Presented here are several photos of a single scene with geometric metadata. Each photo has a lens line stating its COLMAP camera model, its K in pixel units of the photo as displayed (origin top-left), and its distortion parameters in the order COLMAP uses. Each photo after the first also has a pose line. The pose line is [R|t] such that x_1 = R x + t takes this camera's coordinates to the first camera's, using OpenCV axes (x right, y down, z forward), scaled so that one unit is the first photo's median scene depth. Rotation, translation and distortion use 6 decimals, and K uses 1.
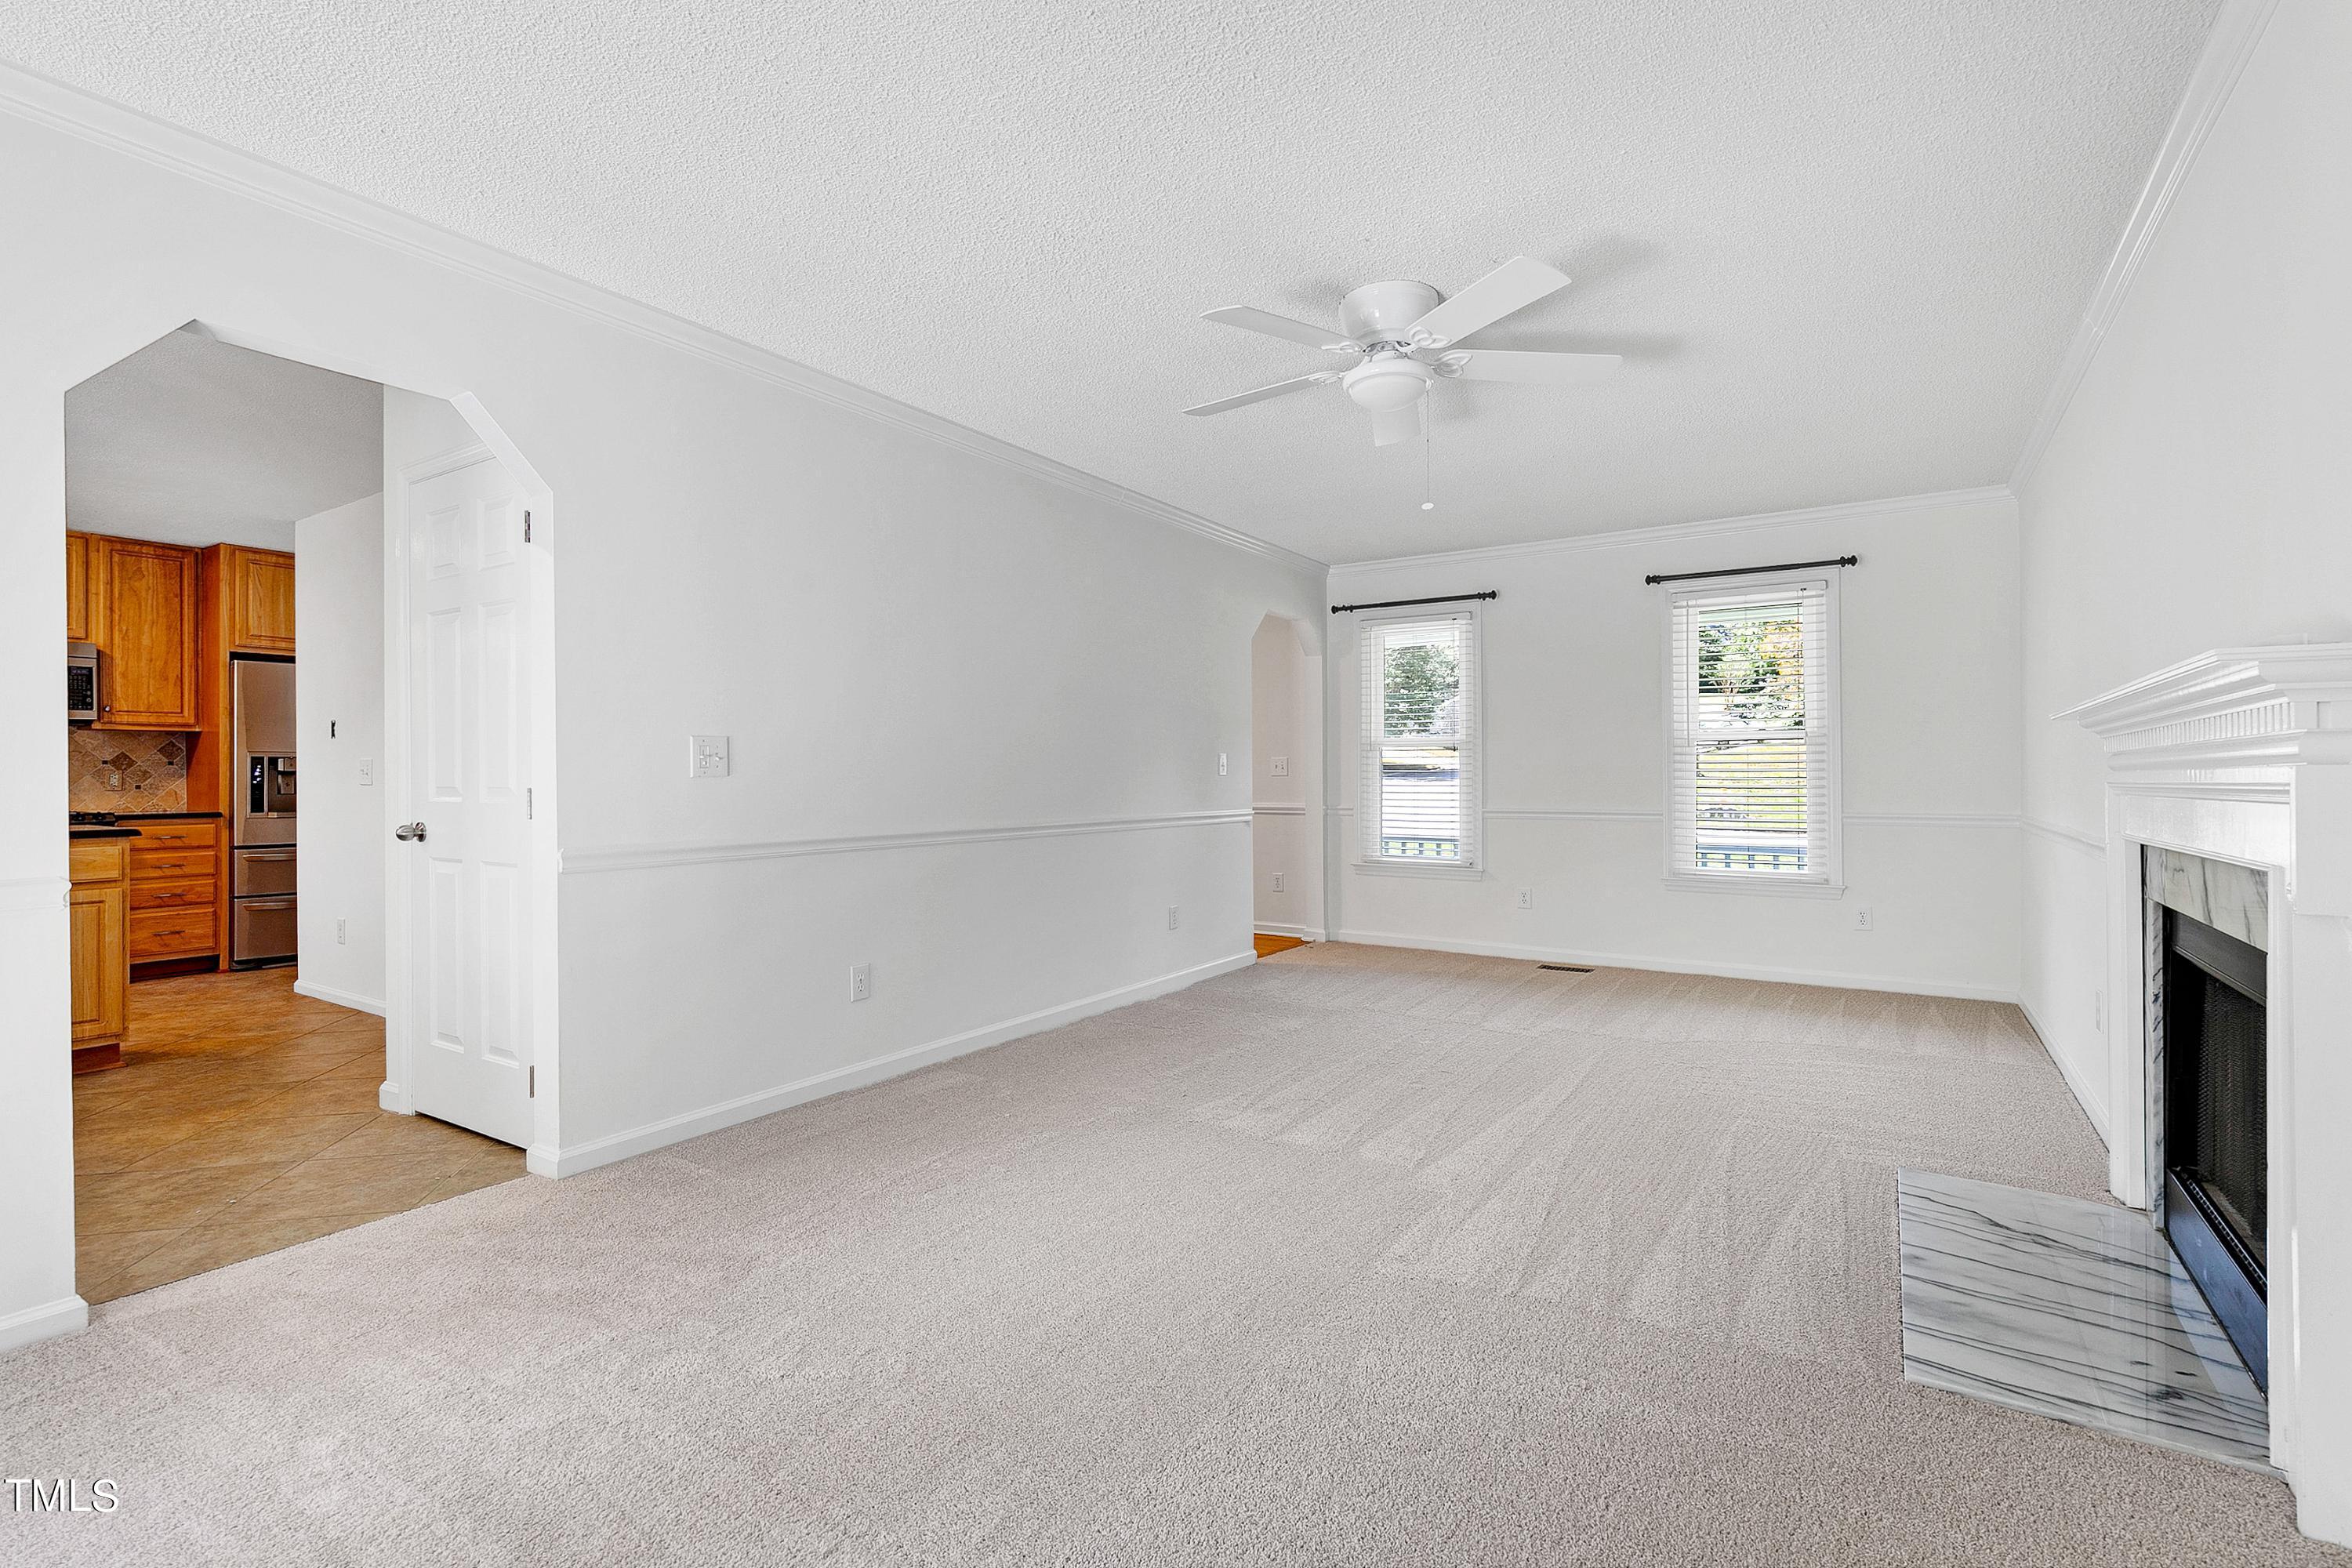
lens RADIAL K [[1074.8, 0, 1179.5], [0, 1074.8, 768.1], [0, 0, 1]] dist [0.004325, 0.000785]
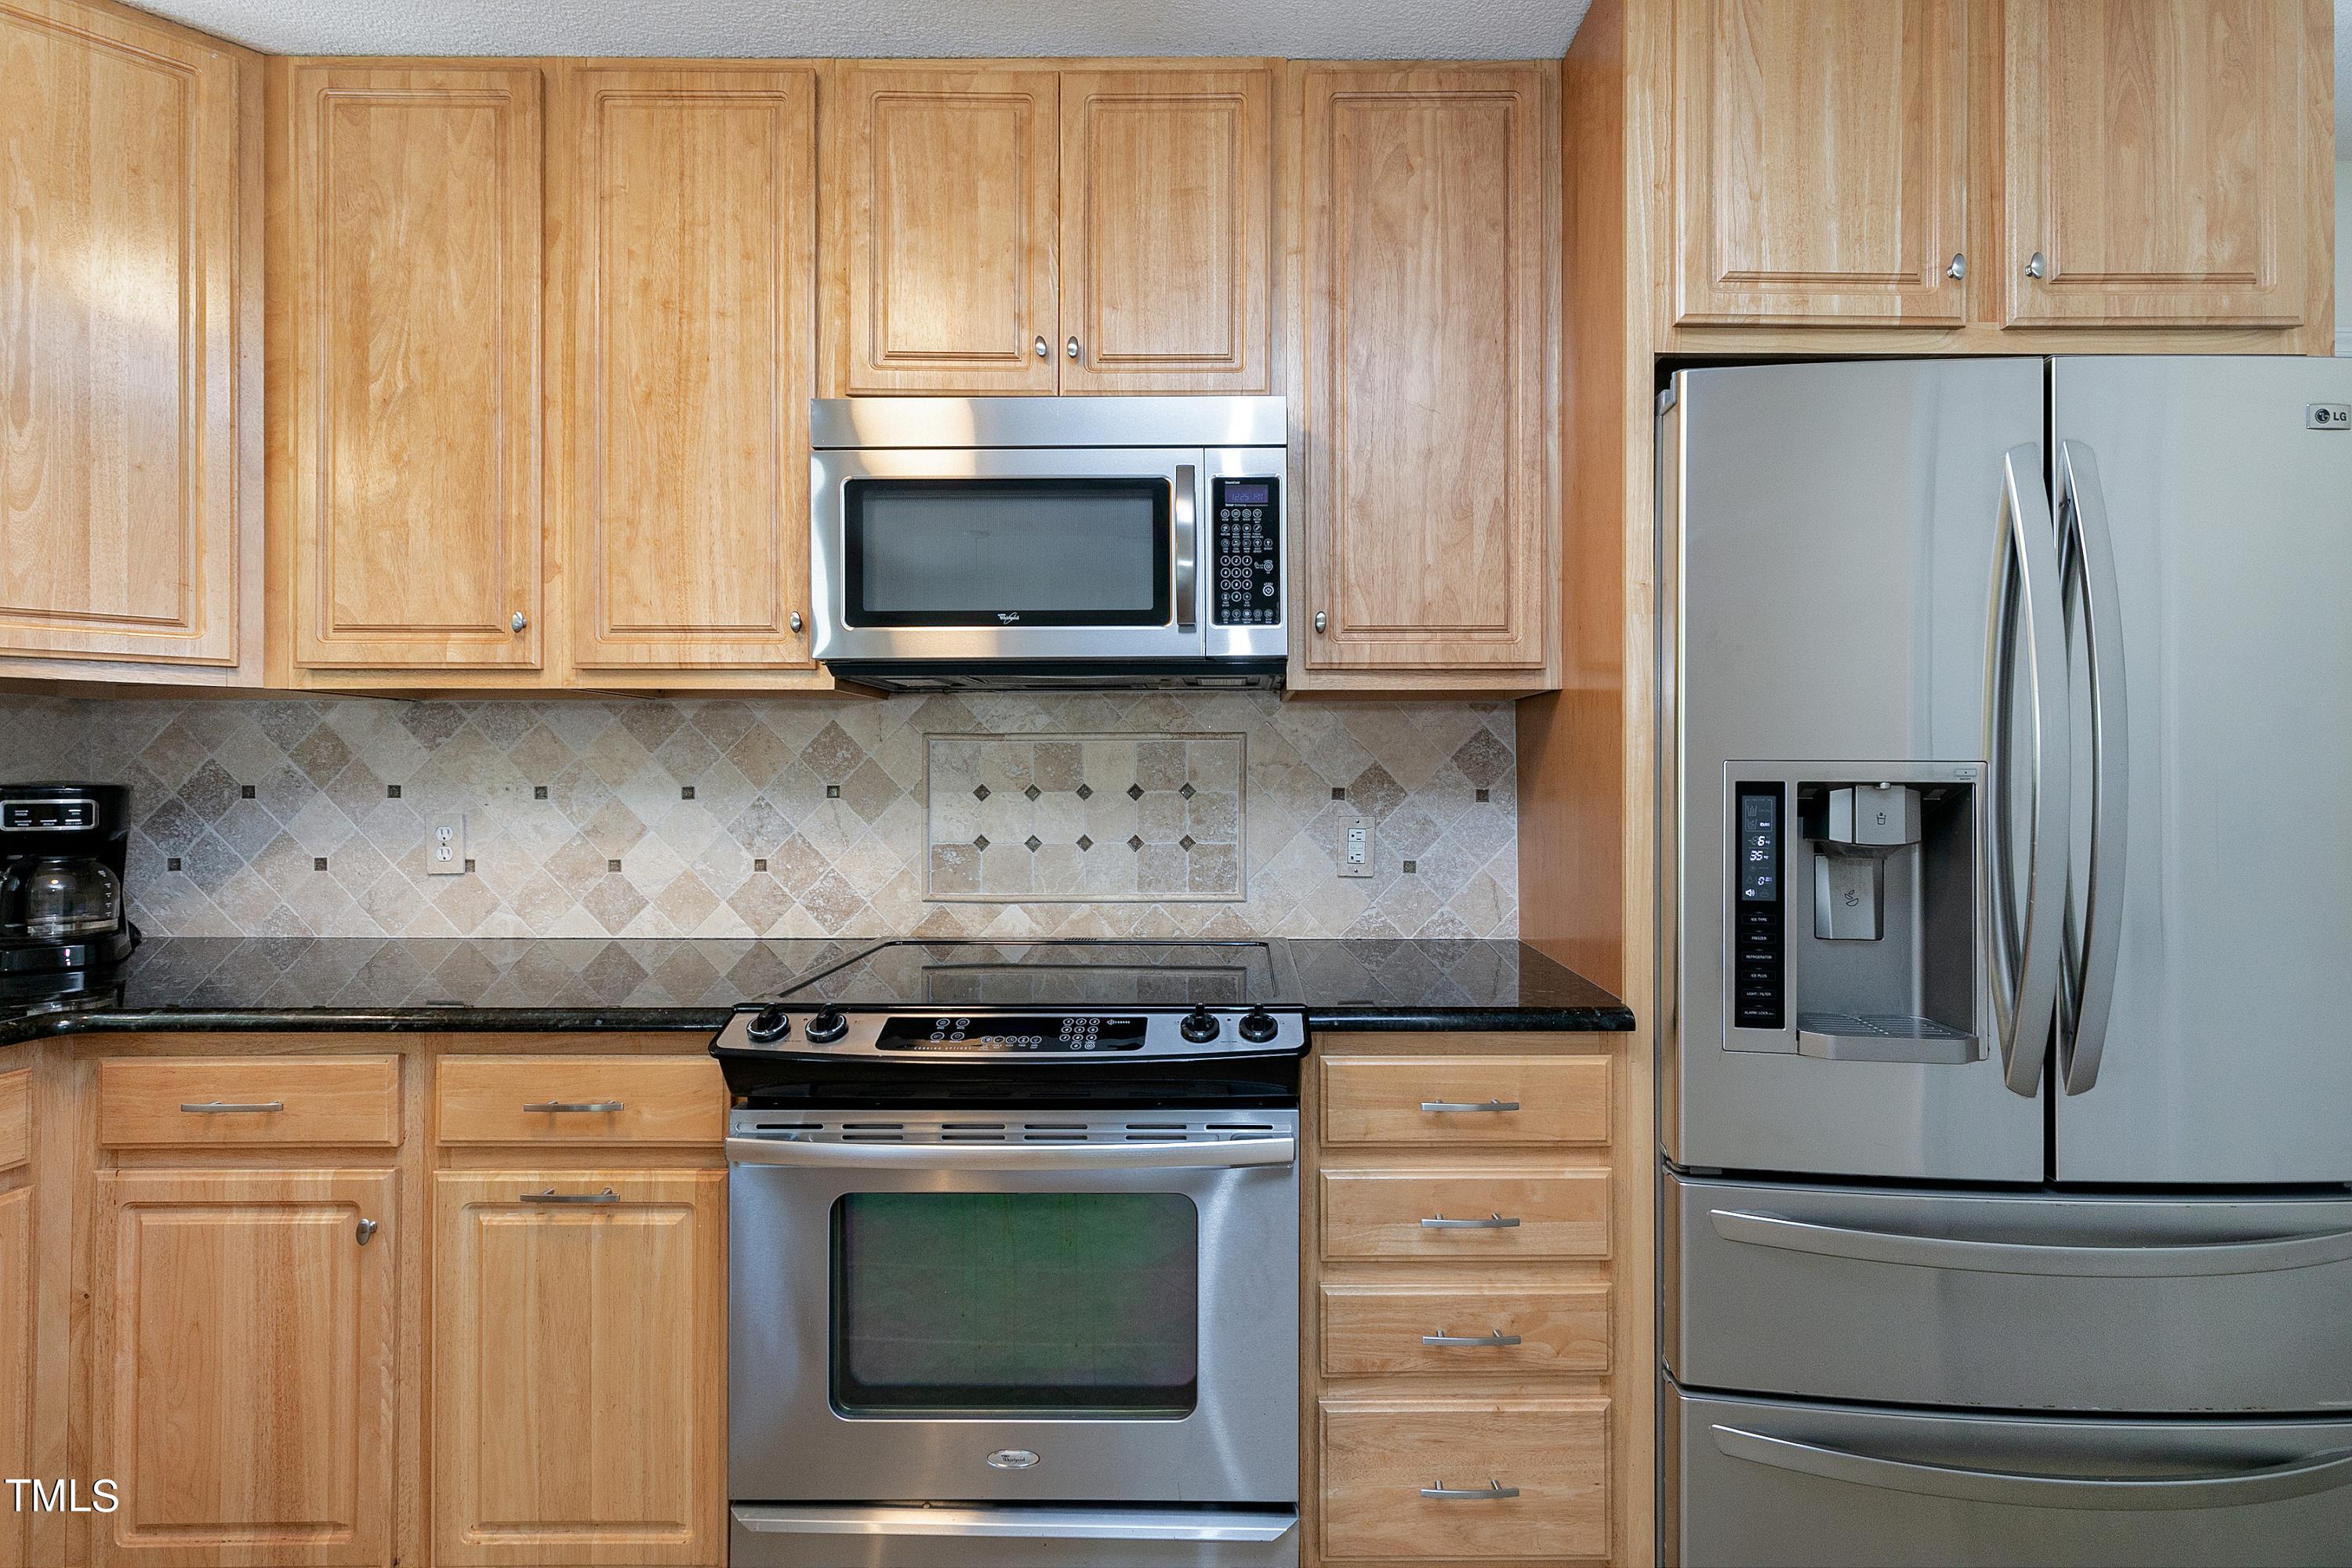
lens RADIAL K [[1055.7, 0, 1178.8], [0, 1055.7, 783.9], [0, 0, 1]] dist [-0.000235, 0.000075]
pose [[0.500480, 0.003636, -0.865741, -0.735097], [-0.000966, 0.999993, 0.003641, -0.010025], [0.865748, -0.000986, 0.500480, 0.794934]]
